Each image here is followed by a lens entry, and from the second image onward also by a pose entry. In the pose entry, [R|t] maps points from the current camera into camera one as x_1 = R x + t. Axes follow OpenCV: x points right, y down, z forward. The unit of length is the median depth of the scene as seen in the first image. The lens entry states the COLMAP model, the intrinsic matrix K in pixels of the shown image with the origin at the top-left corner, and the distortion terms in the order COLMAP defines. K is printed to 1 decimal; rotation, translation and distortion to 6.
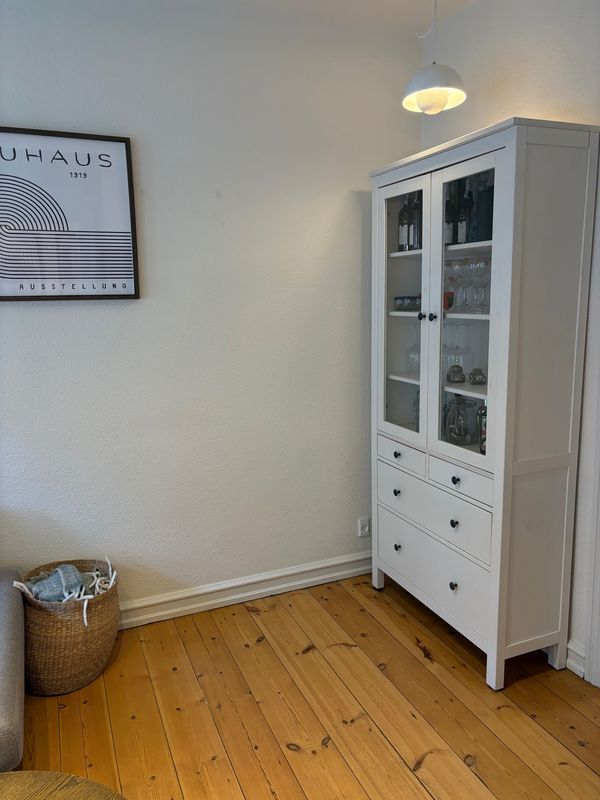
lens RADIAL K [[607.7, 0, 299.7], [0, 607.7, 407.6], [0, 0, 1]] dist [0.019056, 0.000170]
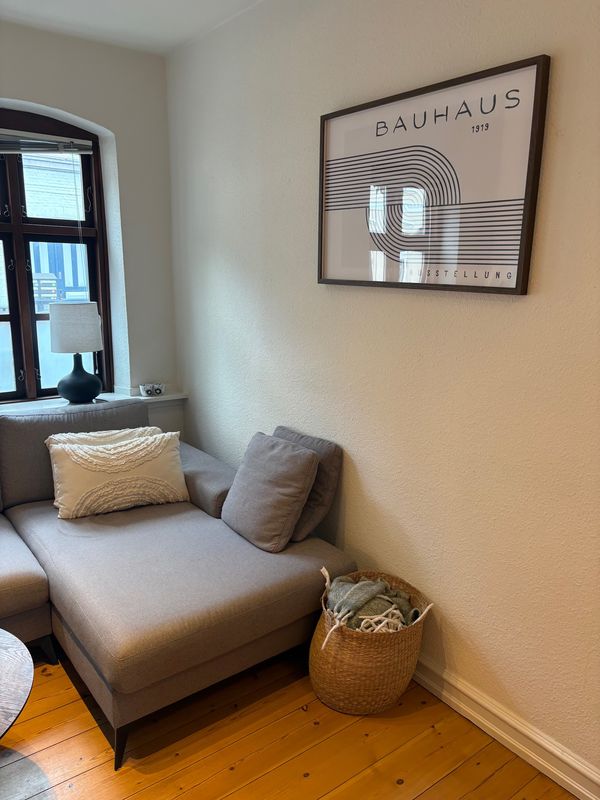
lens RADIAL K [[607.7, 0, 299.7], [0, 607.7, 407.6], [0, 0, 1]] dist [0.019056, 0.000170]
pose [[0.242515, 0.242636, -0.939316, 0.384277], [-0.208906, 0.958566, 0.193673, -0.146350], [0.947388, 0.149260, 0.283155, 0.621000]]
